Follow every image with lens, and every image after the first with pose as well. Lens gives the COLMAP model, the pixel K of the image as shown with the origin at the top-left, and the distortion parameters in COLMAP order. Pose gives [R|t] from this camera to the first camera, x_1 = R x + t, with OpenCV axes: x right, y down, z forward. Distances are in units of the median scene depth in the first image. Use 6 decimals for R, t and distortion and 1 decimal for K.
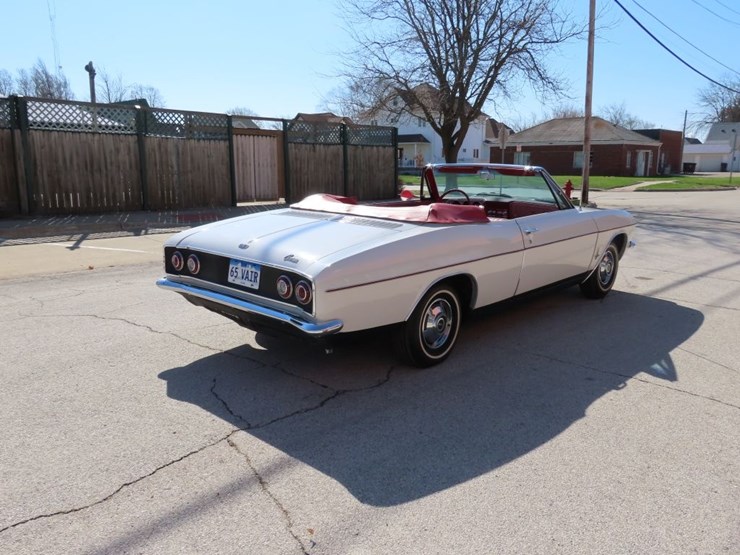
lens RADIAL K [[598.9, 0, 373.9], [0, 598.9, 267.6], [0, 0, 1]] dist [0.020538, -0.021422]
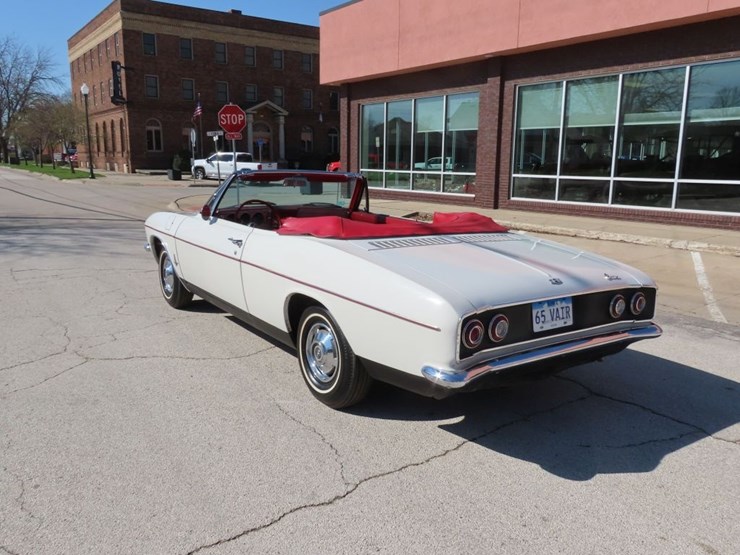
lens RADIAL K [[598.9, 0, 373.1], [0, 598.9, 277.9], [0, 0, 1]] dist [0.020538, -0.021422]
pose [[0.205429, -0.184665, 0.961092, -0.210265], [0.150924, 0.976267, 0.155321, -0.040820], [-0.966965, 0.113144, 0.228424, 0.208365]]
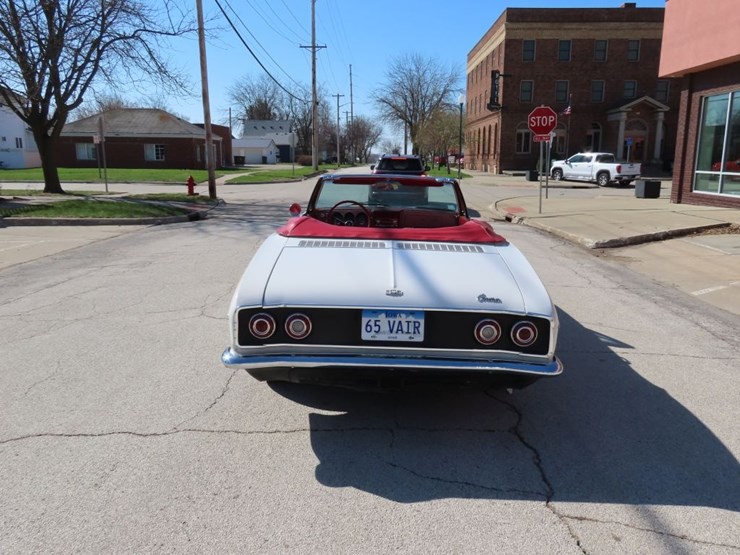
lens RADIAL K [[598.9, 0, 373.8], [0, 598.9, 273.1], [0, 0, 1]] dist [0.020538, -0.021422]
pose [[0.745207, -0.122587, 0.655469, -0.151716], [0.107339, 0.992191, 0.063526, -0.023051], [-0.658138, 0.023017, 0.752546, 0.080239]]
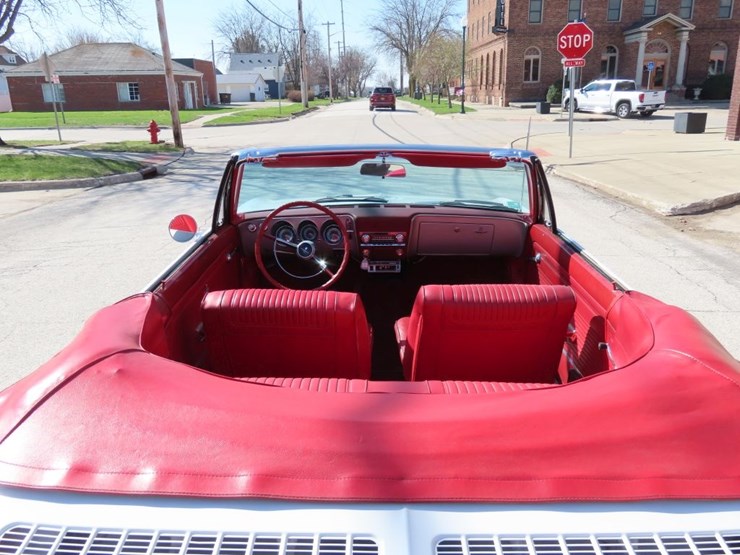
lens RADIAL K [[598.9, 0, 374.6], [0, 598.9, 274.1], [0, 0, 1]] dist [0.020538, -0.021422]
pose [[0.738805, -0.211291, 0.639940, -0.039339], [0.133104, 0.976624, 0.168787, -0.046427], [-0.660644, -0.039522, 0.749658, 0.197267]]
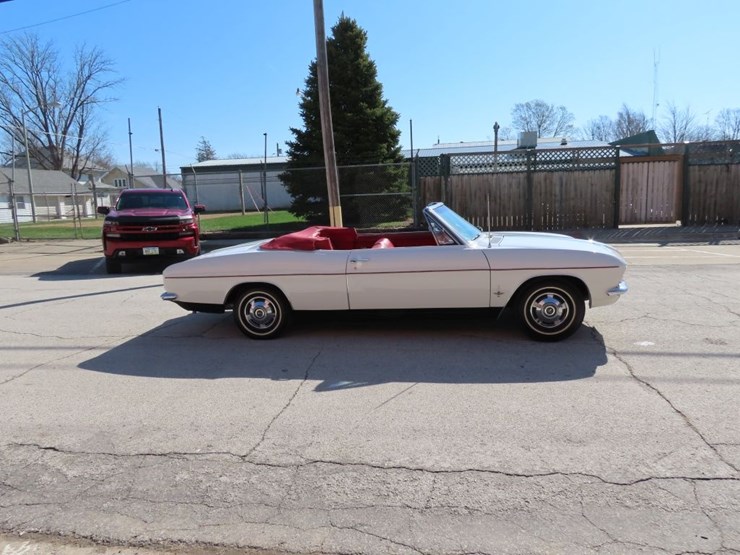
lens RADIAL K [[496.3, 0, 362.9], [0, 496.3, 275.5], [0, 0, 1]] dist [0.012056, -0.001541]
pose [[0.560600, 0.104858, -0.821421, 0.252638], [-0.098519, 0.993351, 0.059569, -0.022263], [0.822205, 0.047531, 0.567203, 0.088659]]
